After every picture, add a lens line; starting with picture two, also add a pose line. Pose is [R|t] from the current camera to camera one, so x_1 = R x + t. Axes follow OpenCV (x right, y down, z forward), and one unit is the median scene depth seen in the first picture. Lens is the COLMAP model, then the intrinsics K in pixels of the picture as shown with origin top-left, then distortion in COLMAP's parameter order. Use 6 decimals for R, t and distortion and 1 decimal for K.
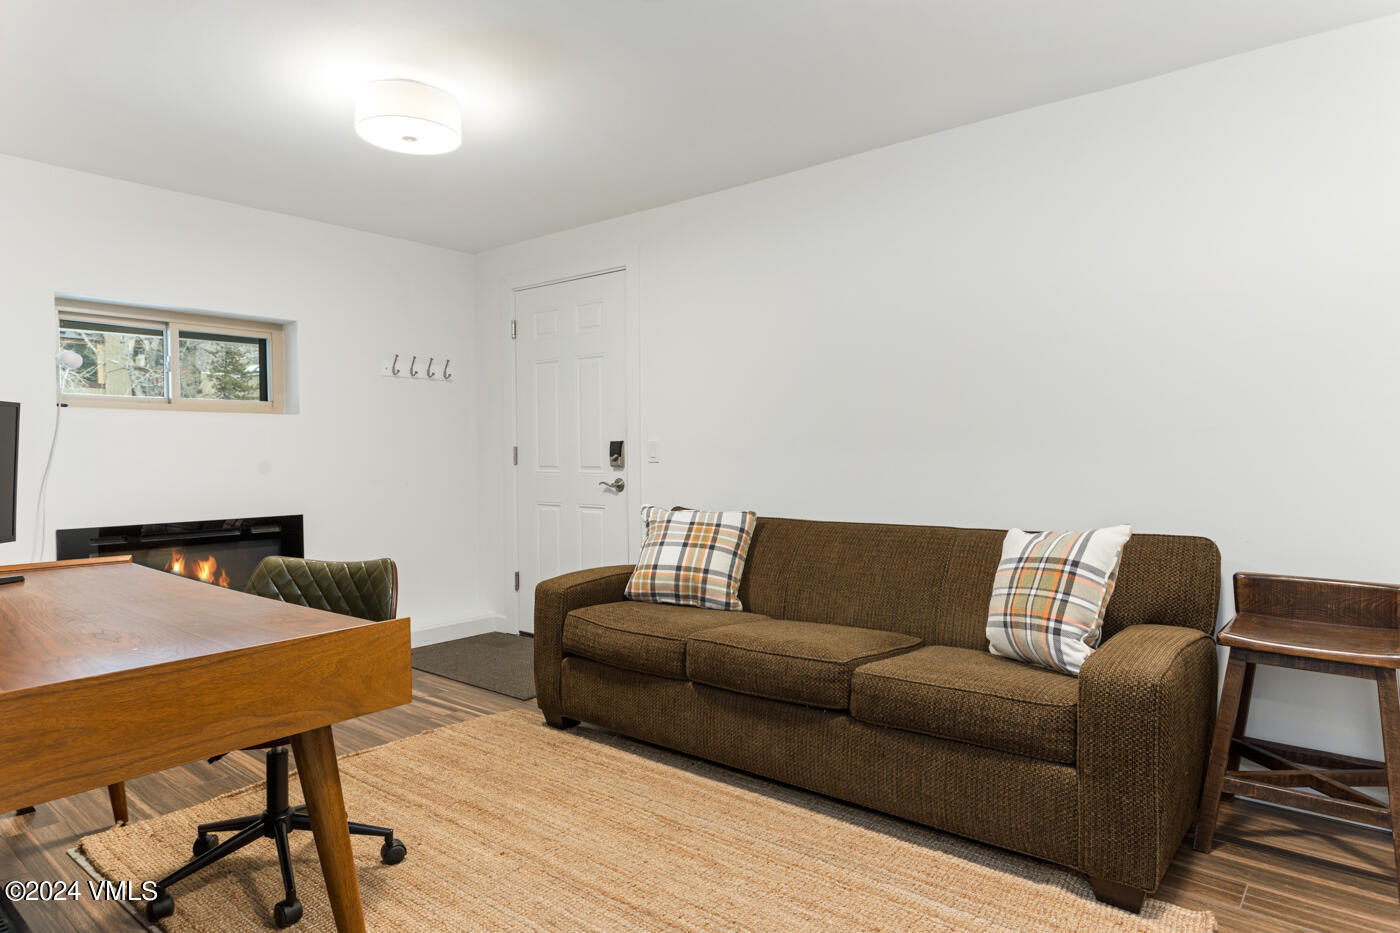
lens RADIAL K [[847.5, 0, 700.0], [0, 847.5, 466.5], [0, 0, 1]] dist [0.001191, 0.000308]
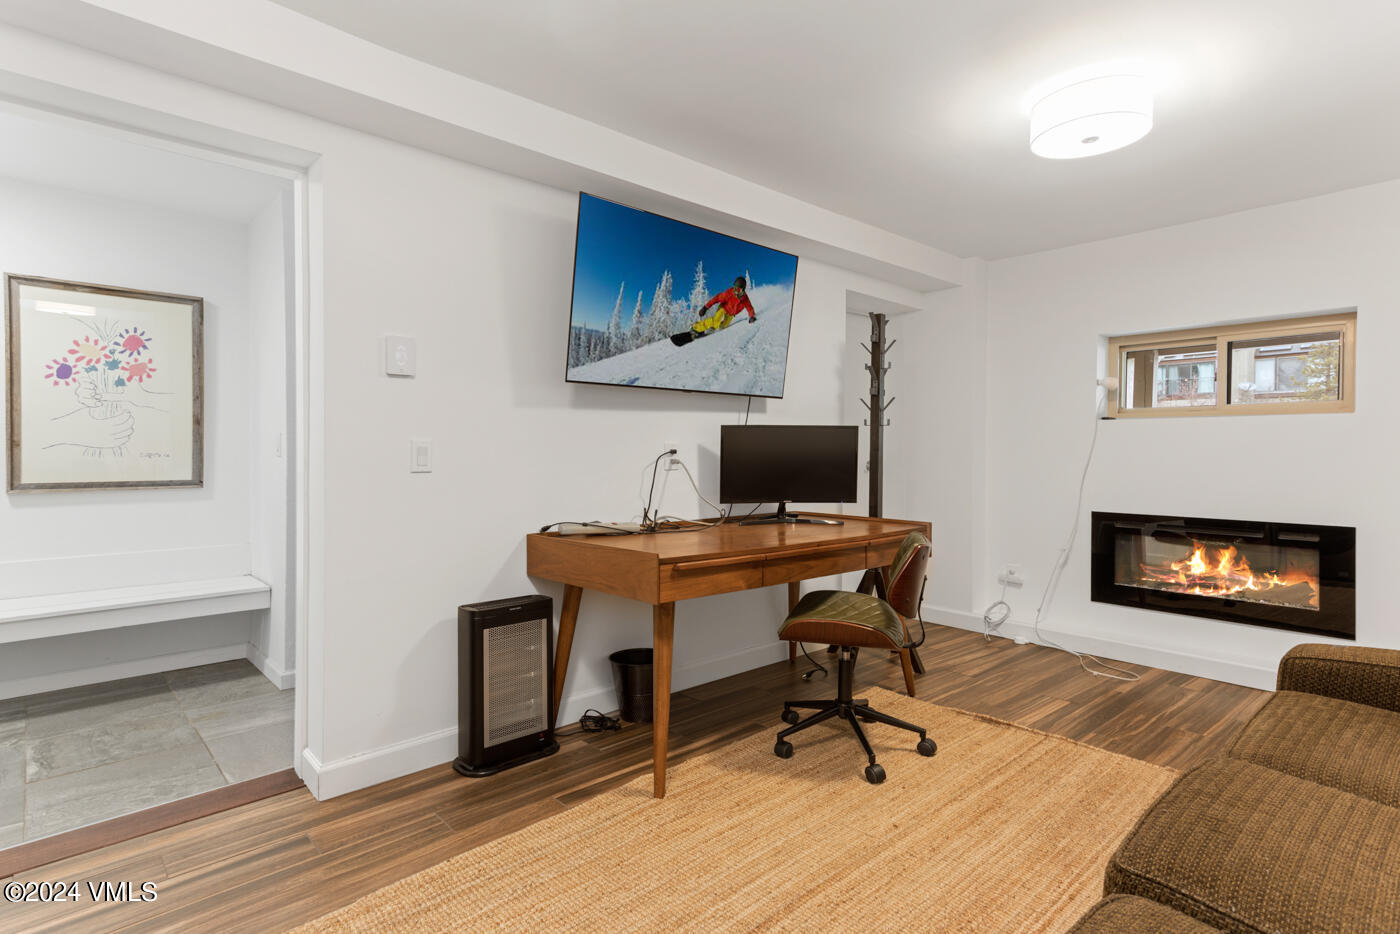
lens RADIAL K [[699.6, 0, 701.6], [0, 699.6, 449.0], [0, 0, 1]] dist [0.000044, 0.000066]
pose [[-0.141431, 0.004683, -0.989937, 0.535079], [-0.025782, 0.999632, 0.008413, -0.020475], [0.989612, 0.026713, -0.141258, 0.678222]]
